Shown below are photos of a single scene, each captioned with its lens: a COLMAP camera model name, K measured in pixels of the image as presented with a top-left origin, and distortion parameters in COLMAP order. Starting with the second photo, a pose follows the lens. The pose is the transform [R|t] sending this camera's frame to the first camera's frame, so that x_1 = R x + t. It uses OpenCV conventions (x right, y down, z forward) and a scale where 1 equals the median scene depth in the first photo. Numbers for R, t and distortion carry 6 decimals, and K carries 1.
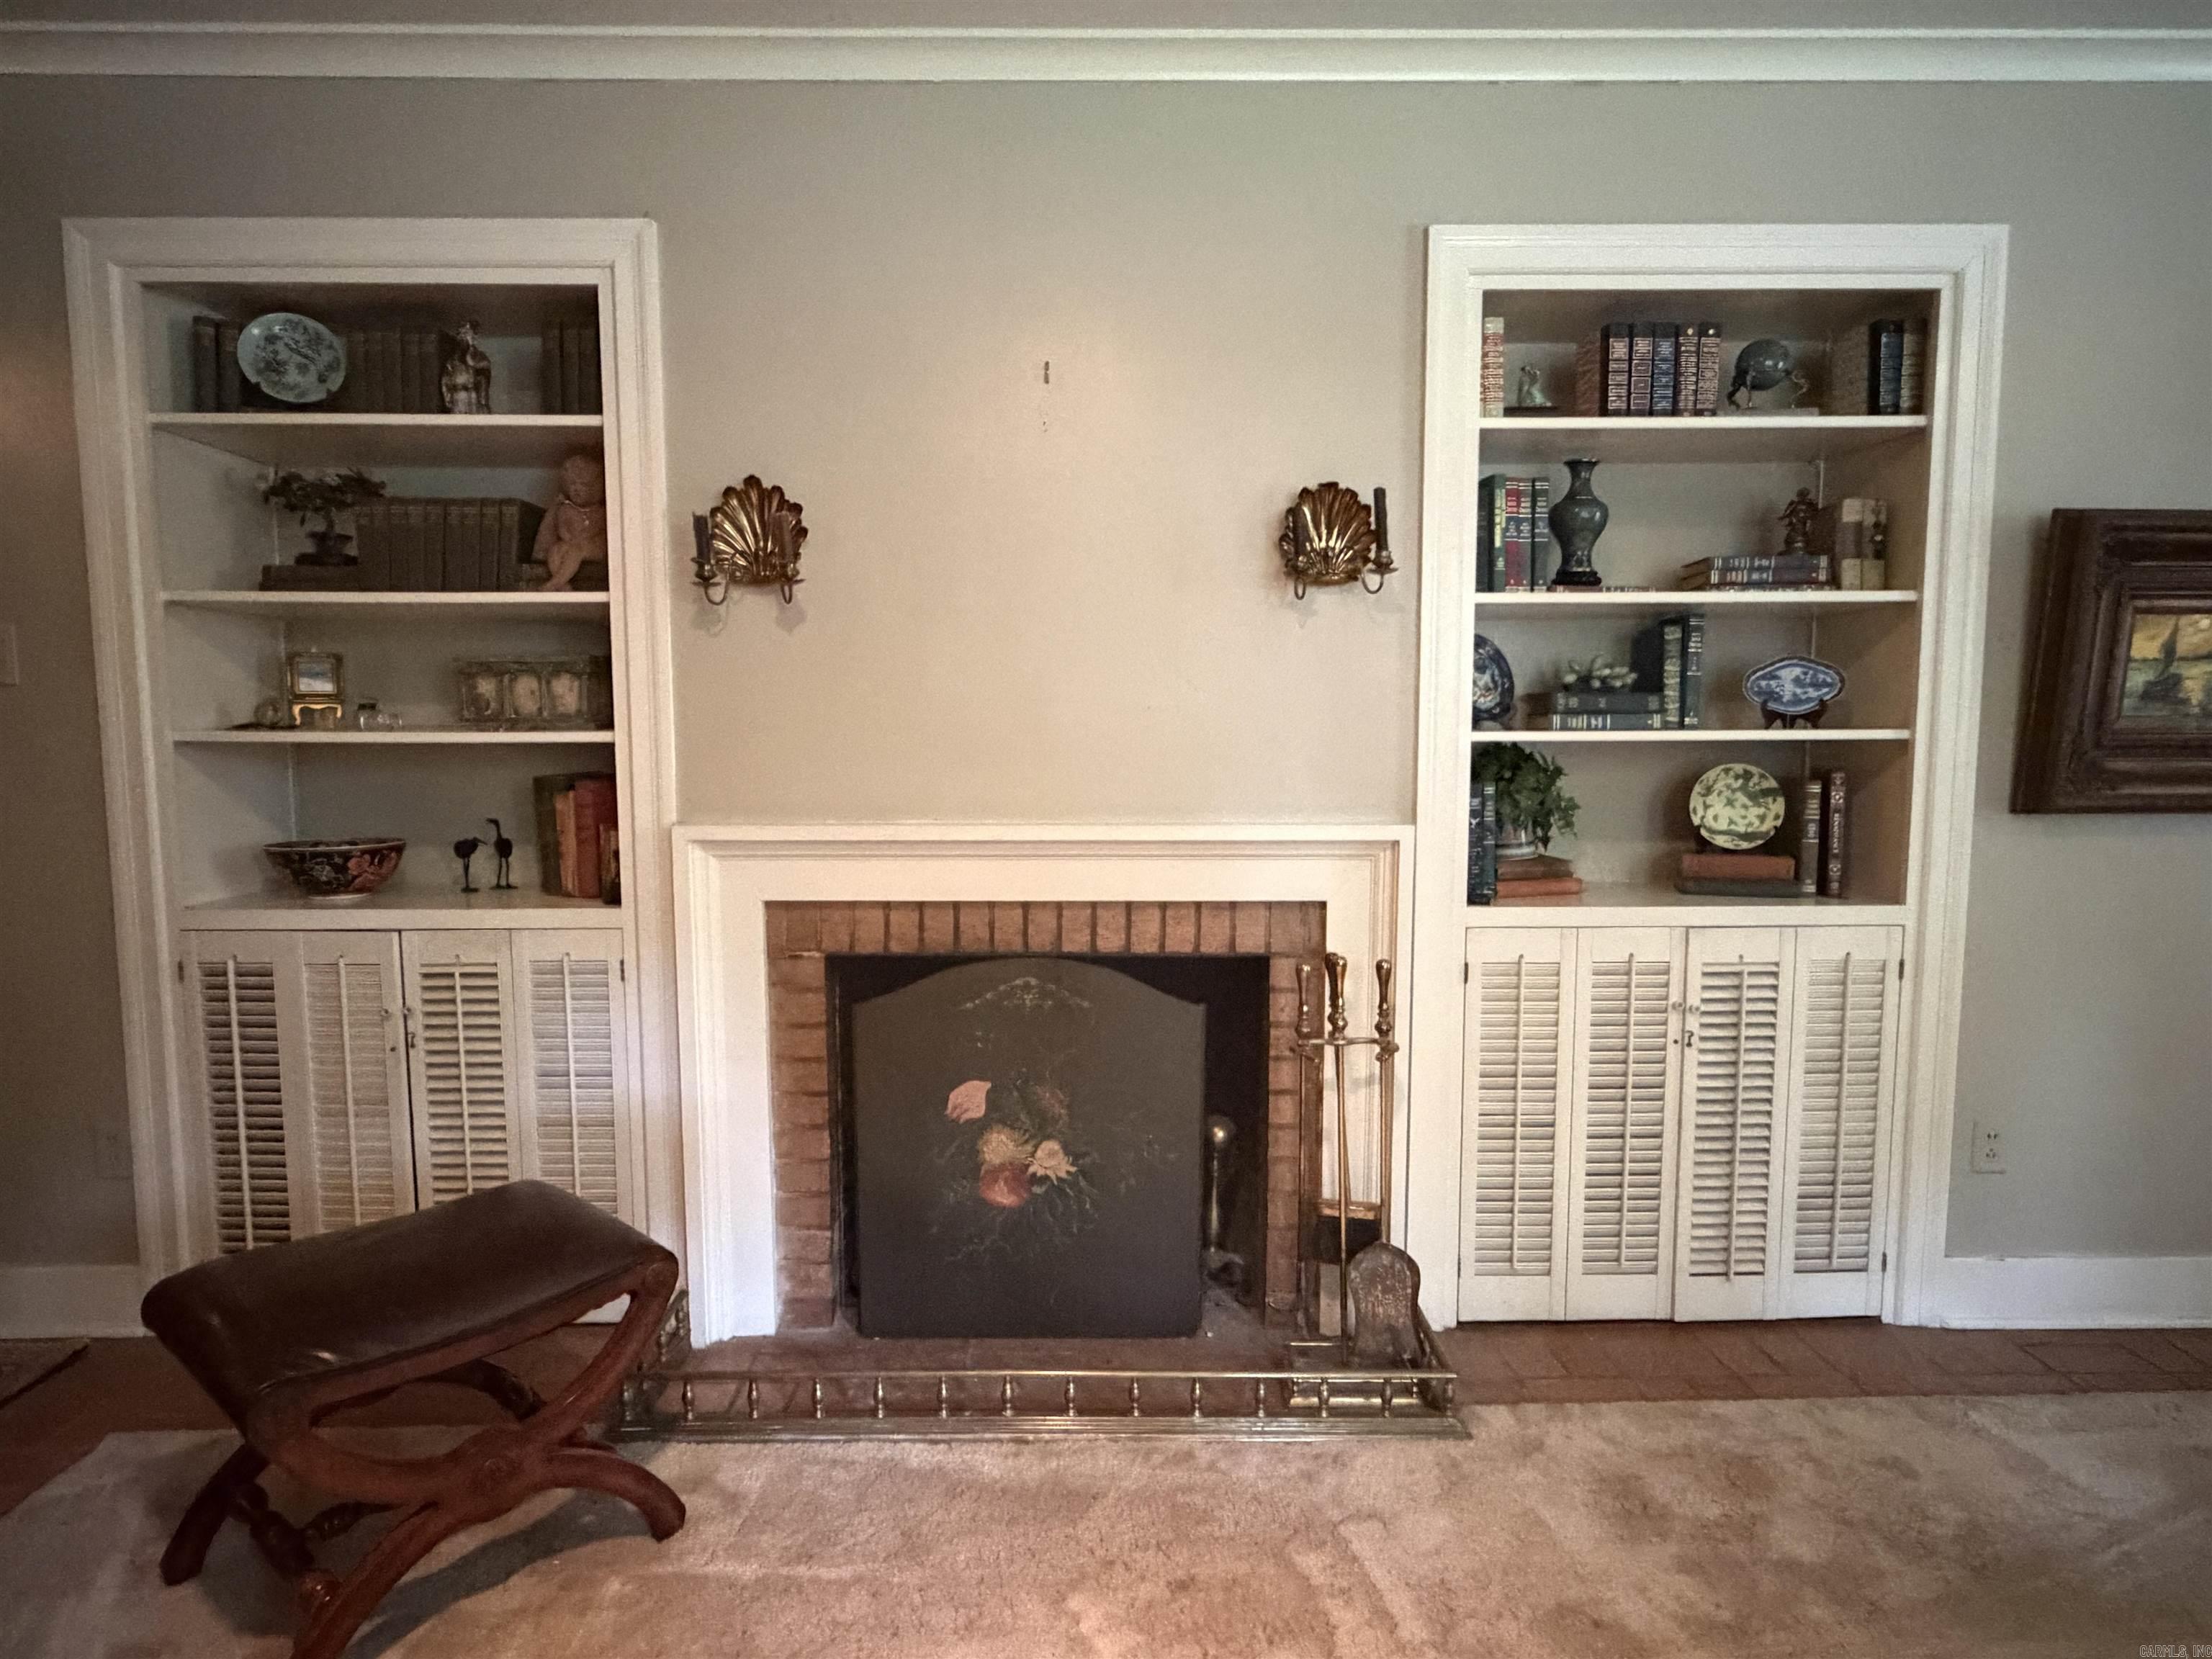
lens RADIAL K [[1285.2, 0, 1106.0], [0, 1285.2, 829.5], [0, 0, 1]] dist [0.001889, 0.000477]
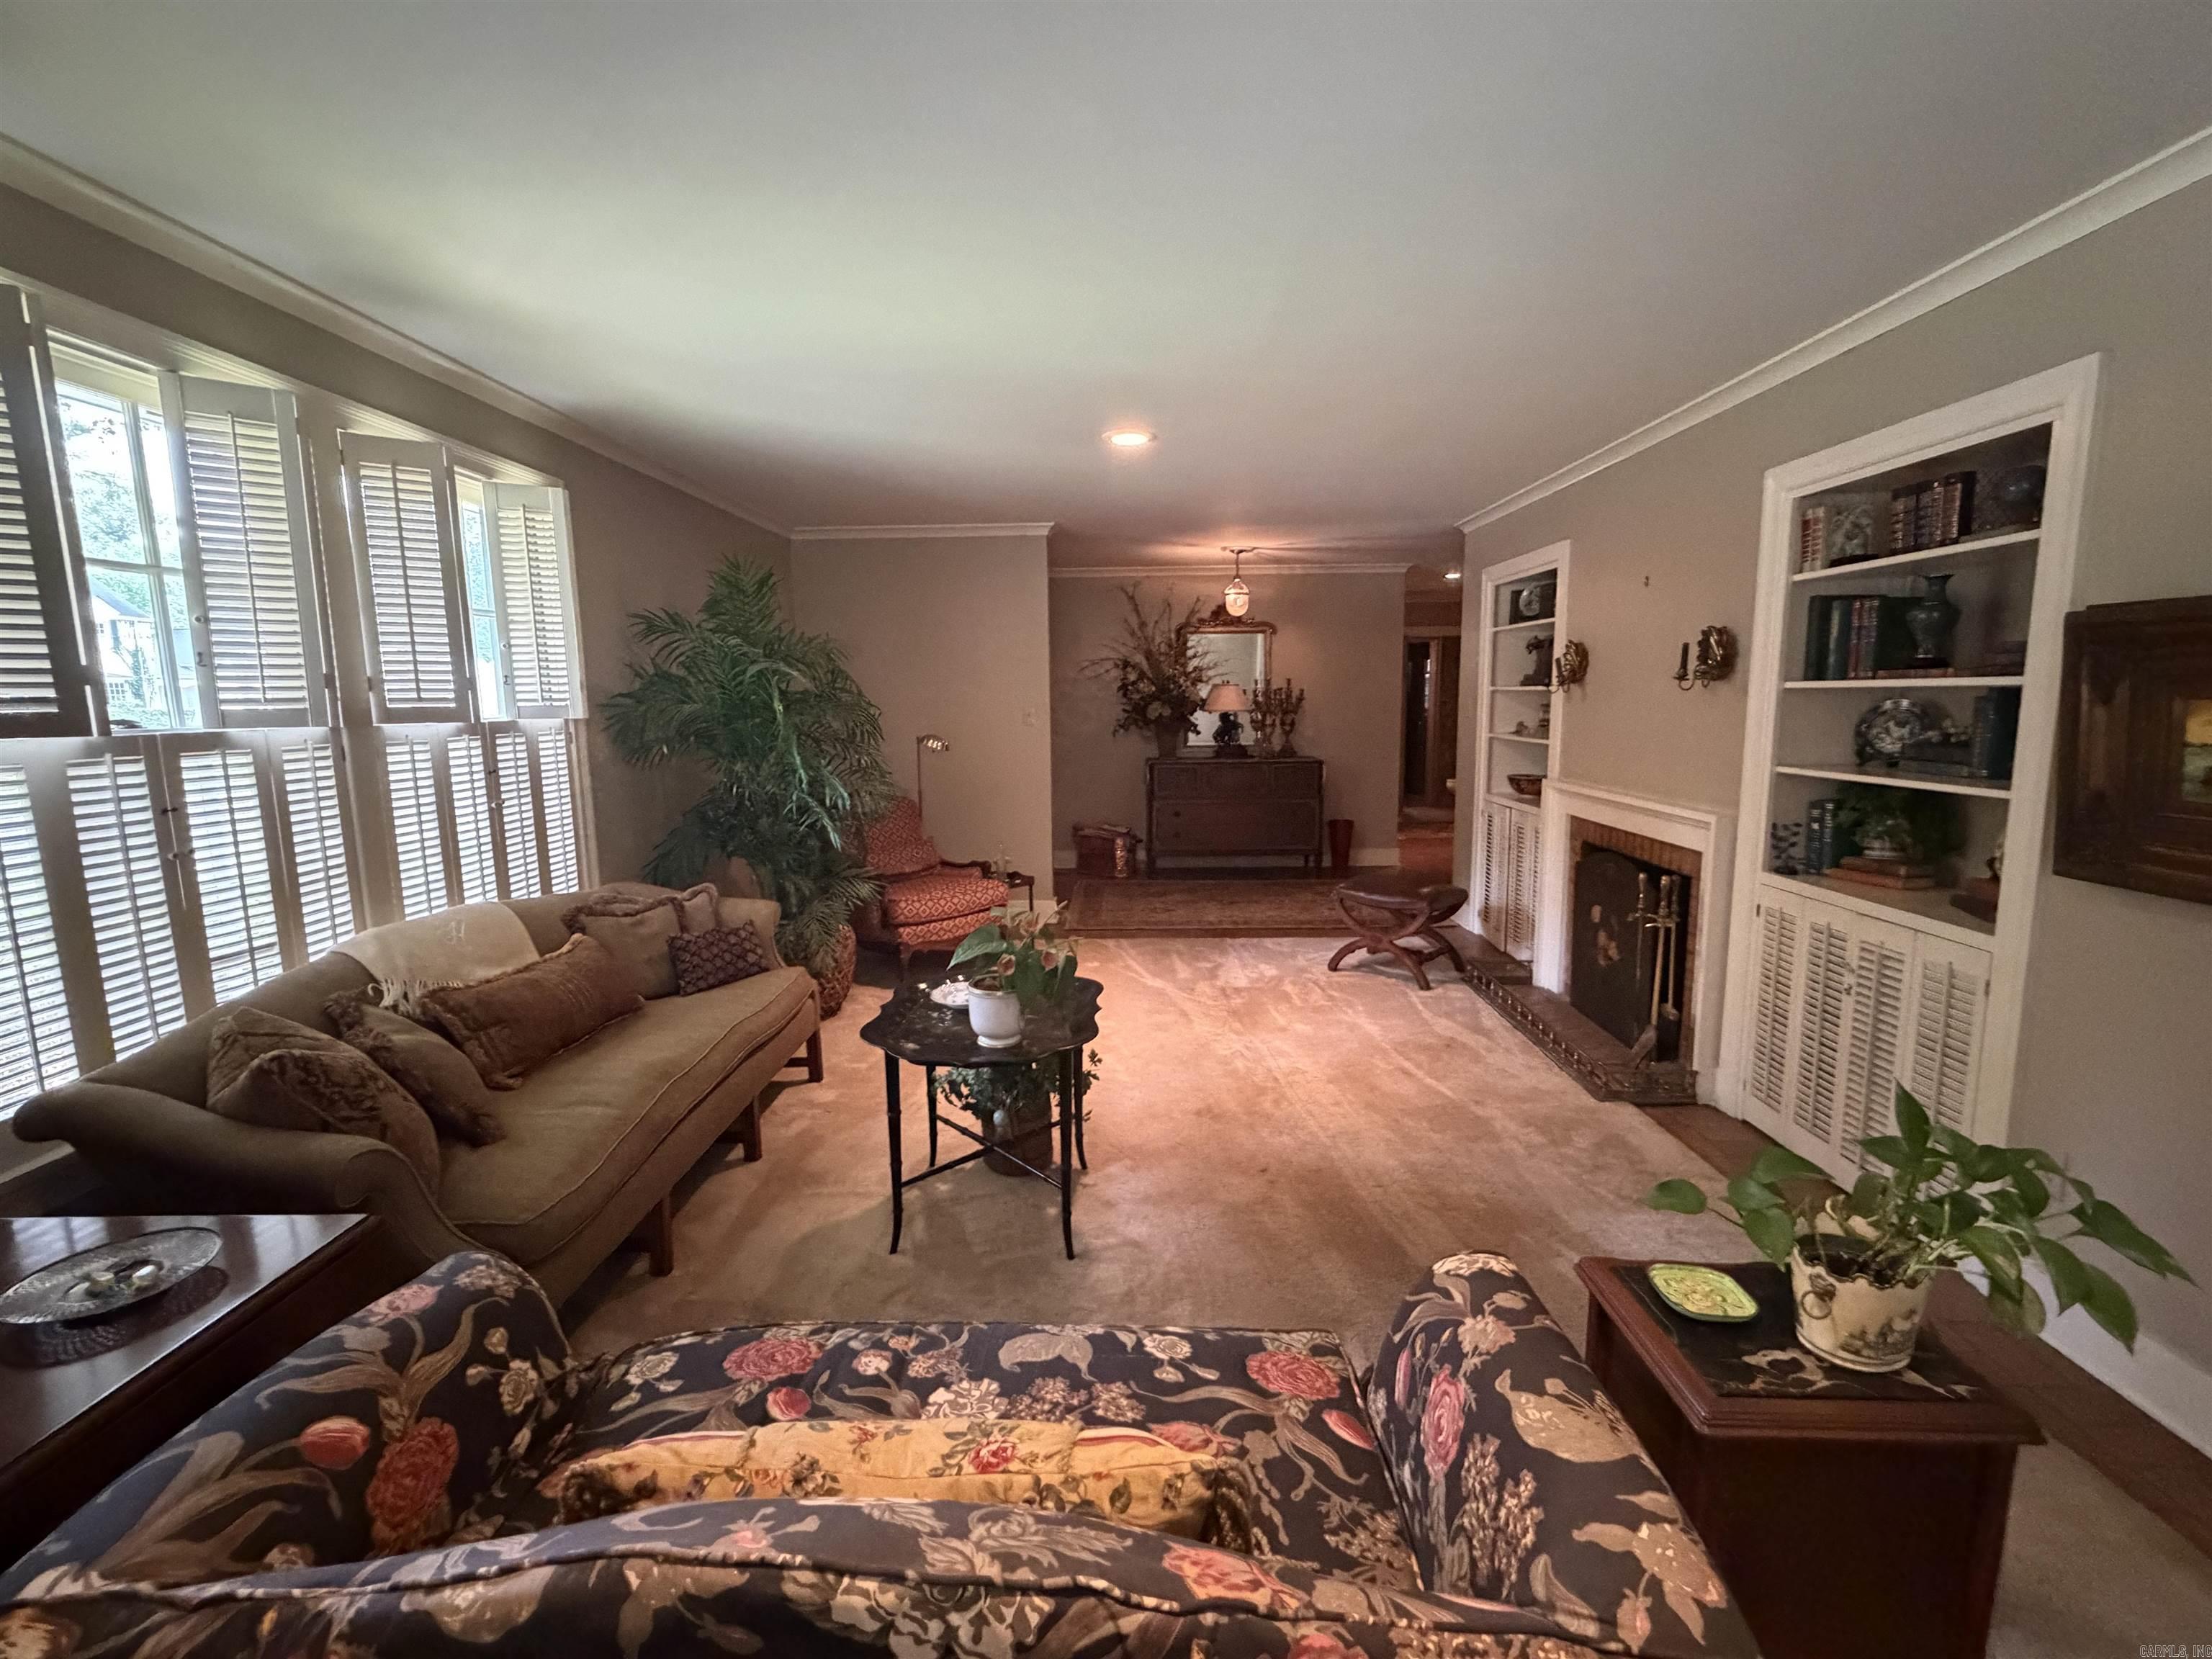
lens RADIAL K [[960.6, 0, 1106.0], [0, 960.6, 829.5], [0, 0, 1]] dist [0.000506, 0.000185]
pose [[-0.040321, 0.140869, -0.989207, 1.553748], [-0.079184, 0.986448, 0.143704, -0.105745], [0.996044, 0.084124, -0.028620, 0.184590]]
